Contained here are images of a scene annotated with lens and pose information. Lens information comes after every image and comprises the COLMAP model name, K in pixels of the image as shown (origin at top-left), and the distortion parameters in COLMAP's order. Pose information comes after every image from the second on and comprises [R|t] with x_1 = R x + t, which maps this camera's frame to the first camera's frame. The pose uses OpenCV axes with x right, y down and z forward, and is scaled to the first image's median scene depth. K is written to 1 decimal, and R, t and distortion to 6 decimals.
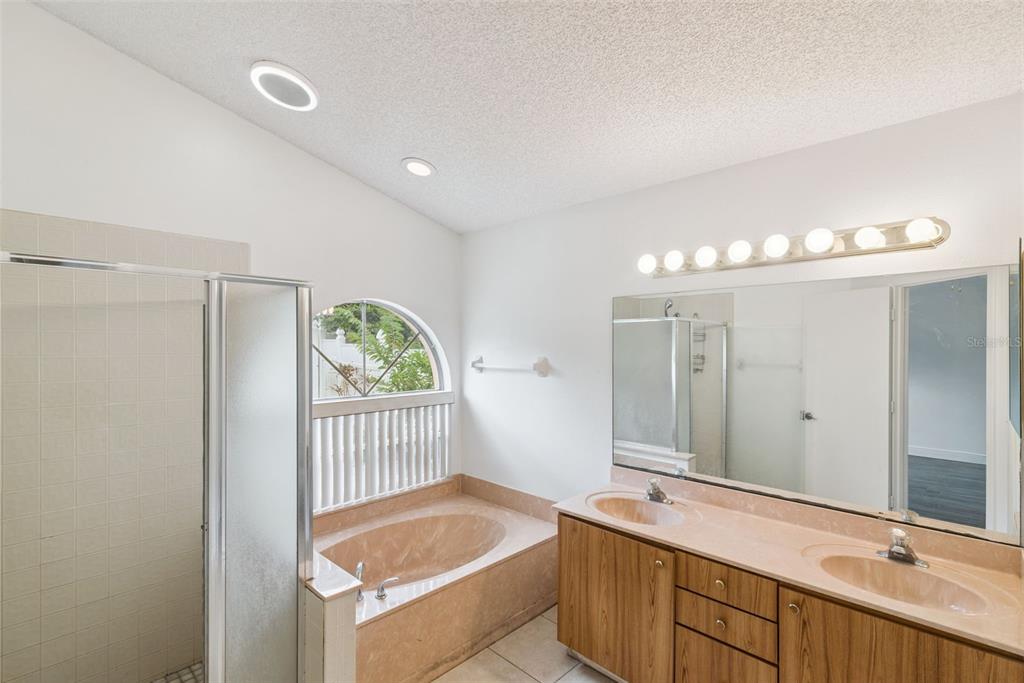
lens RADIAL K [[467.5, 0, 508.4], [0, 467.5, 351.8], [0, 0, 1]] dist [0.008316, 0.000262]
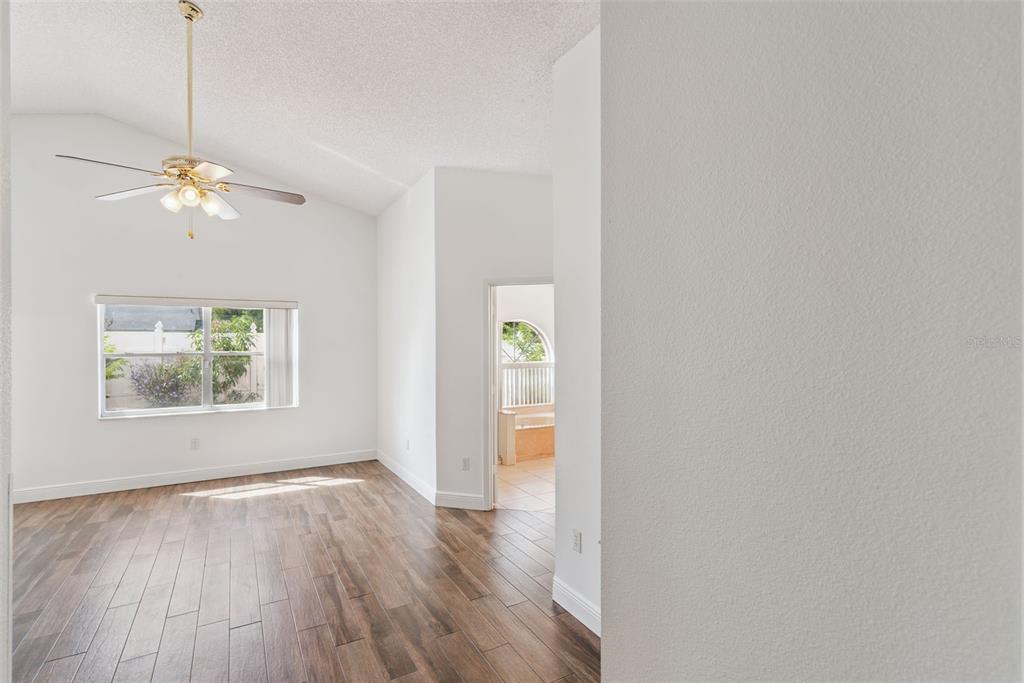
lens RADIAL K [[467.5, 0, 508.4], [0, 467.5, 351.8], [0, 0, 1]] dist [0.008316, 0.000262]
pose [[0.959854, 0.001235, -0.280498, 0.213716], [0.001139, 0.999965, 0.008300, 0.015817], [0.280499, -0.008287, 0.959819, -0.837576]]
